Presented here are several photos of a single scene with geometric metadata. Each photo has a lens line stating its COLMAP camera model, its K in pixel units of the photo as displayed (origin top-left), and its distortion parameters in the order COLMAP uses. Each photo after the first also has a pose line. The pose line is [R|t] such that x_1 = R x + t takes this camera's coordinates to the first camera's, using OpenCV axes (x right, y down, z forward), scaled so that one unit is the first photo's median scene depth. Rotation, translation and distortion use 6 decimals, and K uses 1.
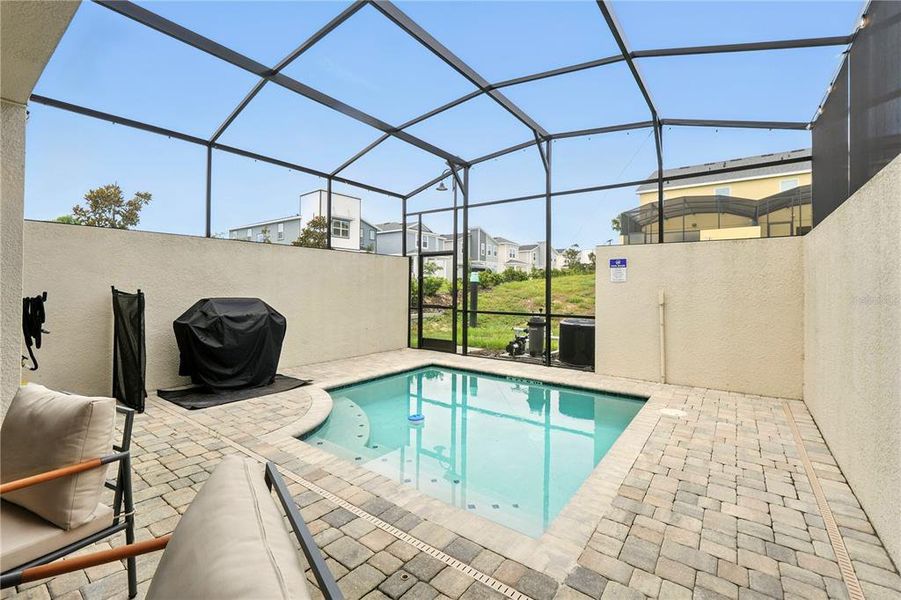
lens RADIAL K [[388.0, 0, 447.3], [0, 388.0, 295.5], [0, 0, 1]] dist [-0.011996, 0.000252]
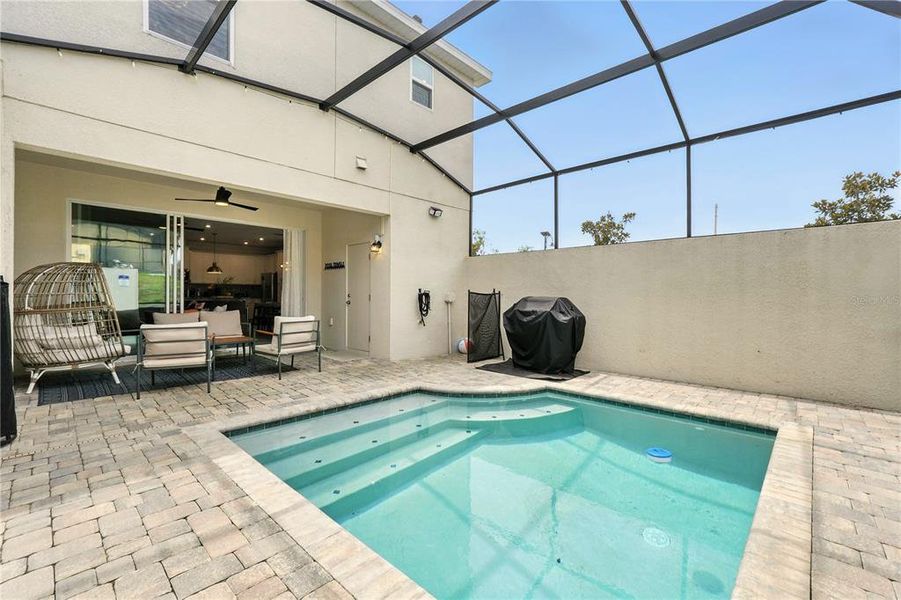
lens RADIAL K [[388.0, 0, 447.3], [0, 388.0, 295.5], [0, 0, 1]] dist [-0.011996, 0.000252]
pose [[-0.124582, -0.014497, -0.992103, 0.728096], [-0.017085, 0.999776, -0.012464, 0.023289], [0.992062, 0.015398, -0.124802, 0.902909]]
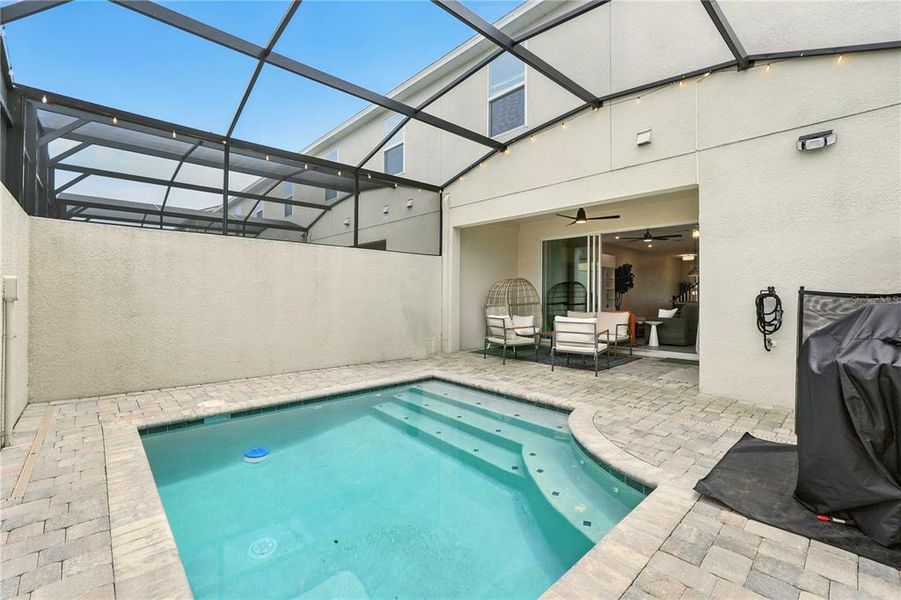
lens RADIAL K [[384.3, 0, 444.8], [0, 384.3, 295.1], [0, 0, 1]] dist [-0.013793, 0.000256]
pose [[-0.982436, -0.016201, 0.185894, -0.156485], [-0.014688, 0.999847, 0.009514, 0.002586], [-0.186020, 0.006617, -0.982524, 1.574169]]
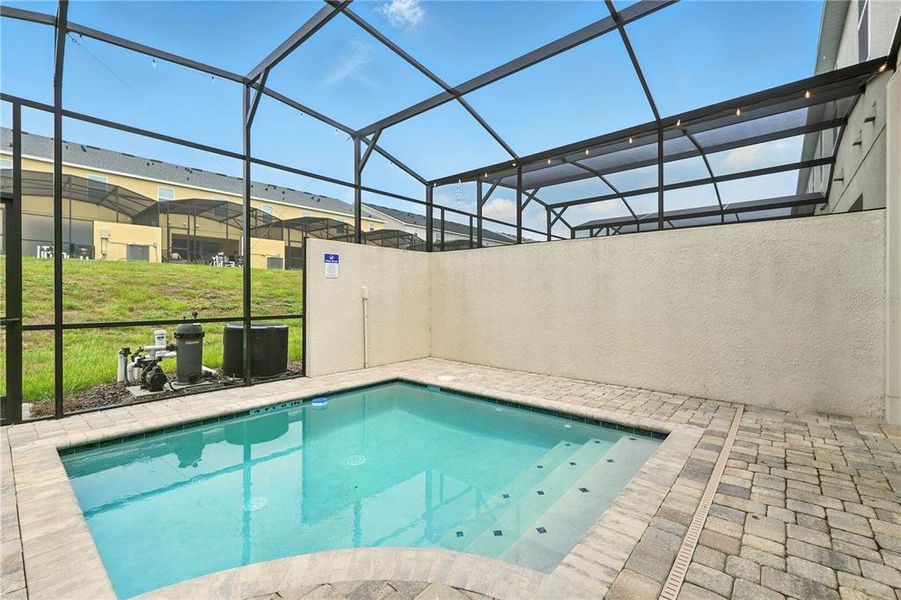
lens RADIAL K [[388.0, 0, 447.3], [0, 388.0, 295.5], [0, 0, 1]] dist [-0.011996, 0.000252]
pose [[0.074943, -0.008424, 0.997152, -0.616760], [0.016020, 0.999845, 0.007243, 0.009909], [-0.997059, 0.015431, 0.075067, 0.756819]]
